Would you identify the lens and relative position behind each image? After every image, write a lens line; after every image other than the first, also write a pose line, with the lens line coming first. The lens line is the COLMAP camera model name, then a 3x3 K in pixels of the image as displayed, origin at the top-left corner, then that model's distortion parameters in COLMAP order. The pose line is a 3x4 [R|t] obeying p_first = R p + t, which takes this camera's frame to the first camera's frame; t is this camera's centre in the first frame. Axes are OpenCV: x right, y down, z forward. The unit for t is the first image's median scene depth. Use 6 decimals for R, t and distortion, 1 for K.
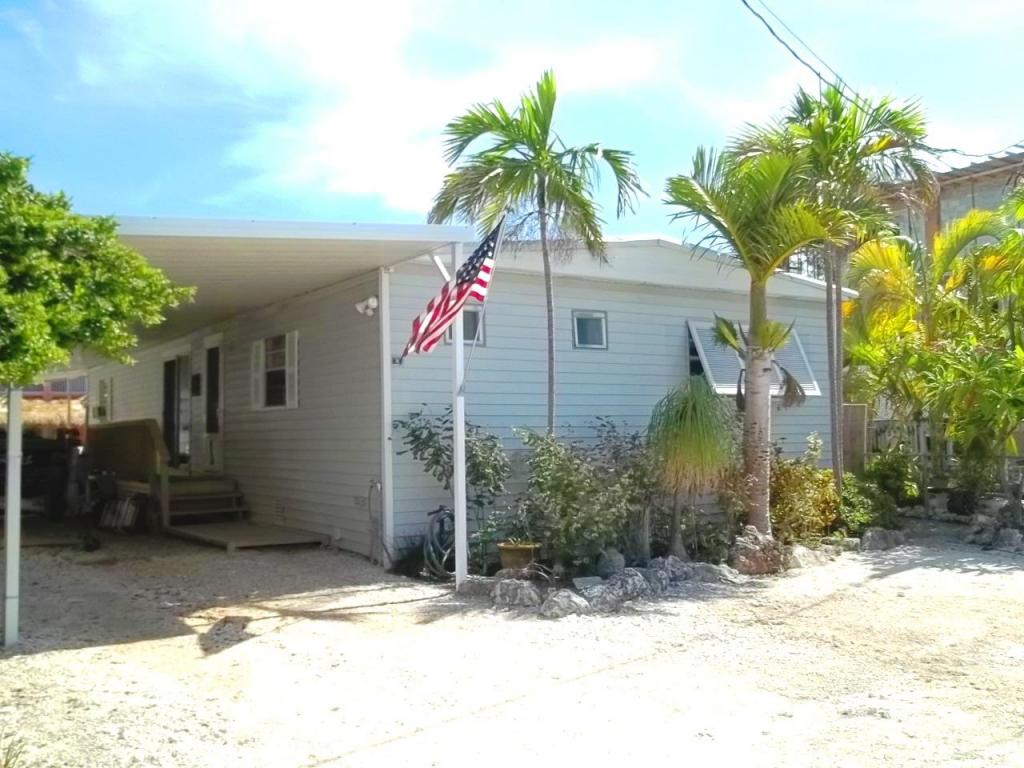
lens RADIAL K [[1013.6, 0, 511.8], [0, 1013.6, 381.4], [0, 0, 1]] dist [-0.044396, 0.000000]
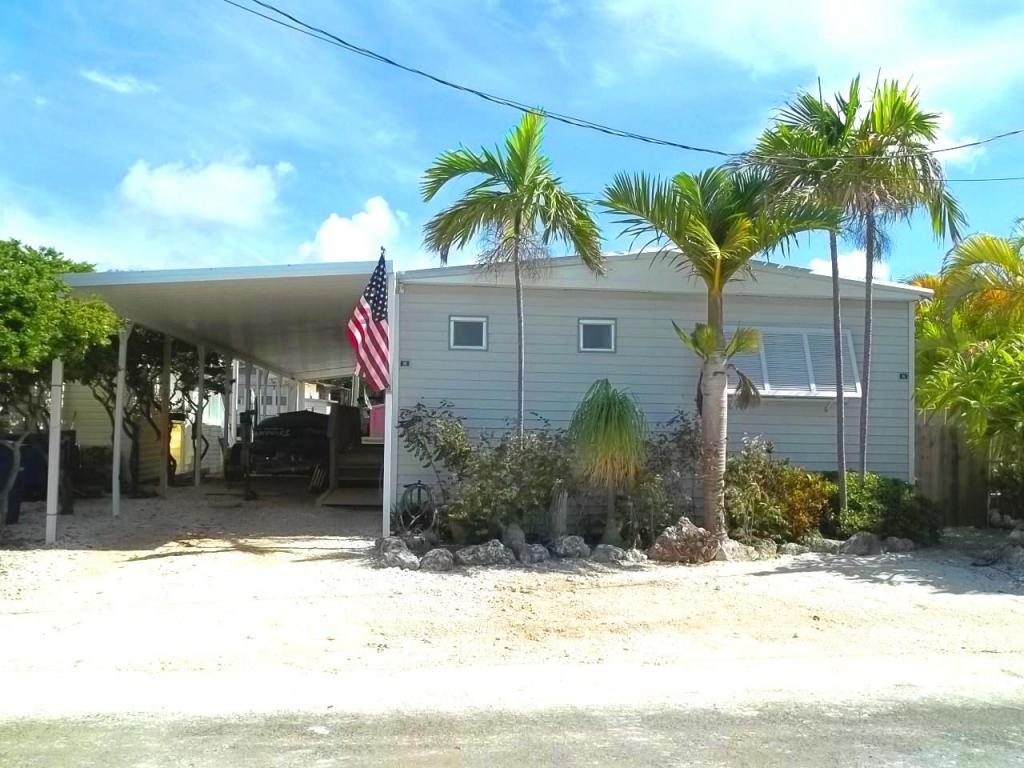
lens RADIAL K [[1013.6, 0, 511.3], [0, 1013.6, 385.4], [0, 0, 1]] dist [-0.044396, 0.000000]
pose [[0.884640, 0.017045, -0.465964, 0.570895], [-0.008672, 0.999760, 0.020108, -0.018415], [0.466195, -0.013748, 0.884575, -0.040585]]
